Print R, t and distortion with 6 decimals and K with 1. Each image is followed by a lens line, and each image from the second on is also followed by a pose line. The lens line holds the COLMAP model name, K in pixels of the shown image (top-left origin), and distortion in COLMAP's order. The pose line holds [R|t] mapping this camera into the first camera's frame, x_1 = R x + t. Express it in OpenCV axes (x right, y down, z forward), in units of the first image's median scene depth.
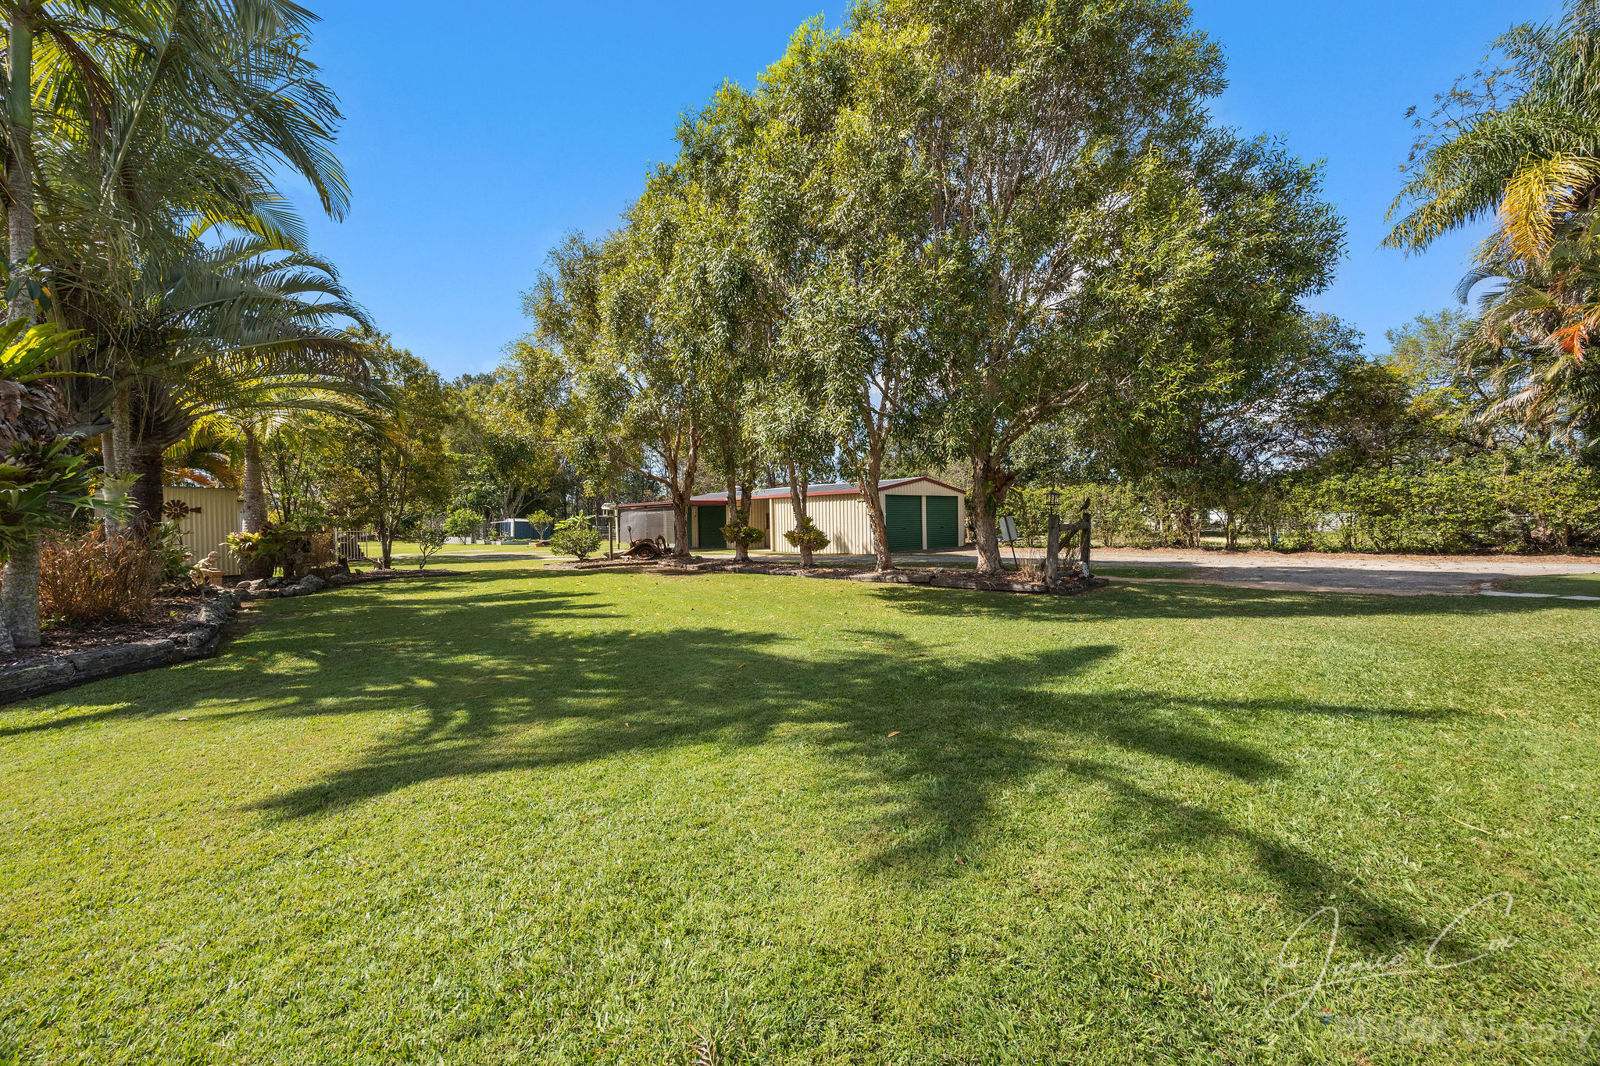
lens RADIAL K [[632.9, 0, 800.0], [0, 632.9, 533.0], [0, 0, 1]] dist [-0.001335, -0.000185]
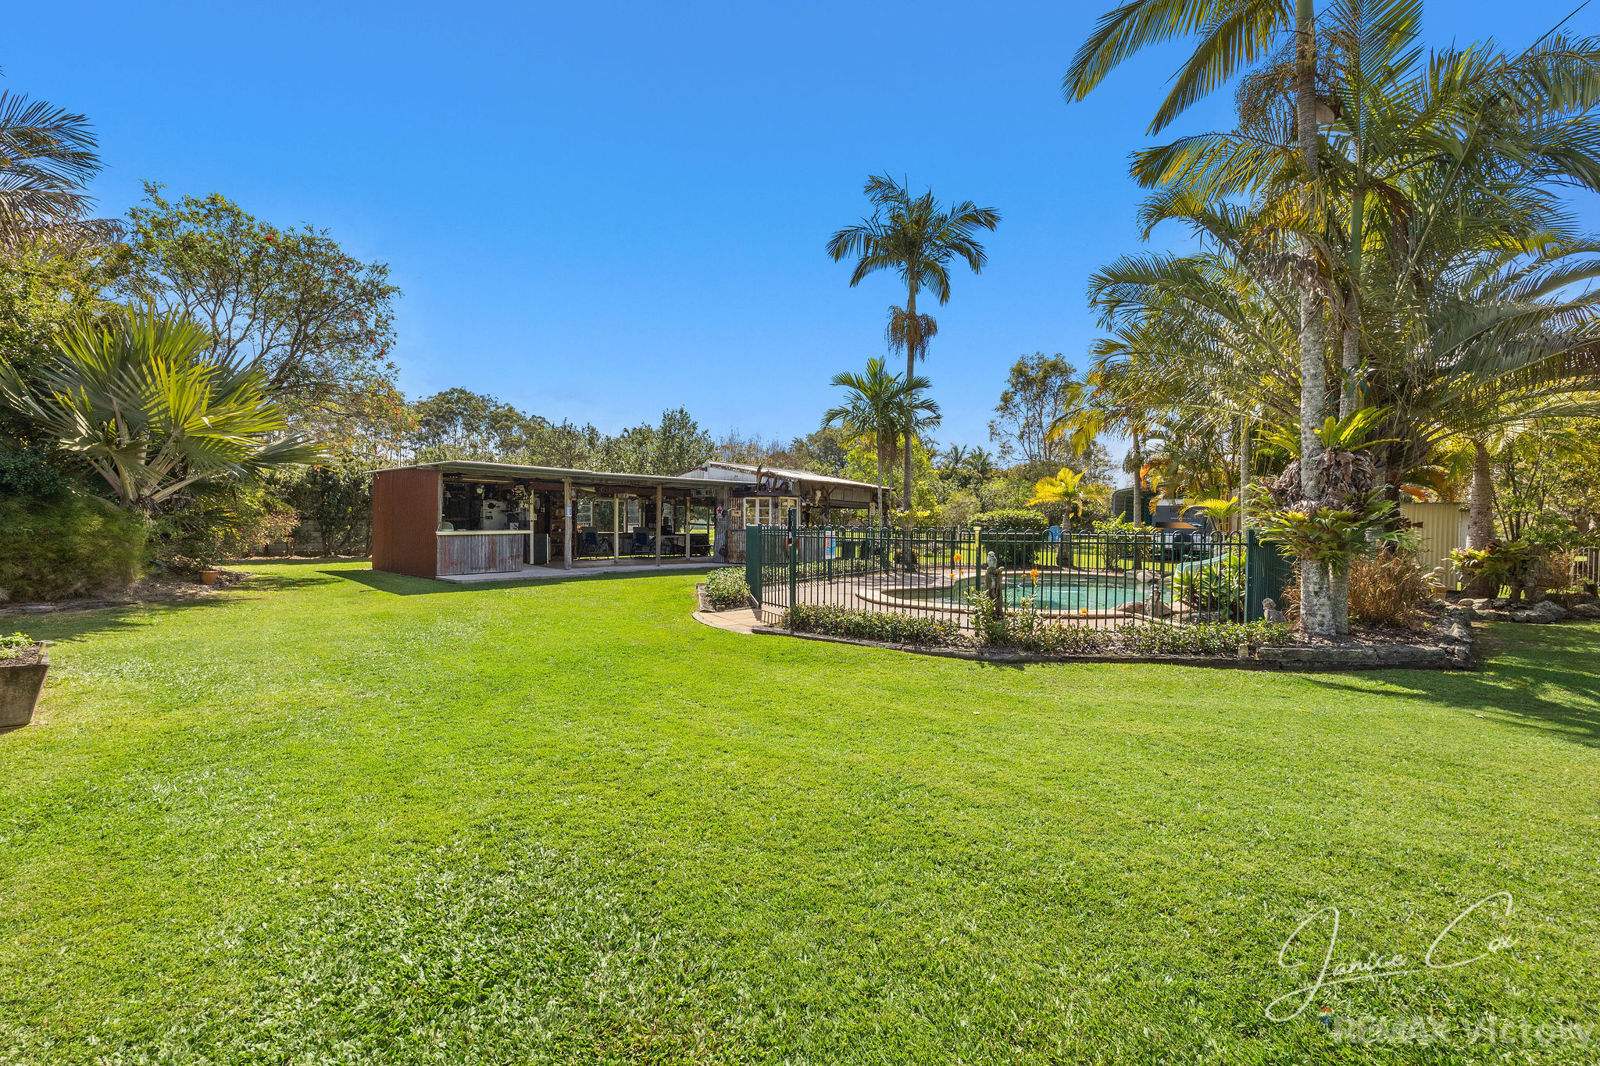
lens RADIAL K [[643.0, 0, 800.0], [0, 643.0, 533.0], [0, 0, 1]] dist [-0.003092, -0.000312]
pose [[0.064166, 0.029325, -0.997508, 0.130285], [-0.038252, 0.998906, 0.026905, -0.034916], [0.997206, 0.036430, 0.065218, -0.282645]]
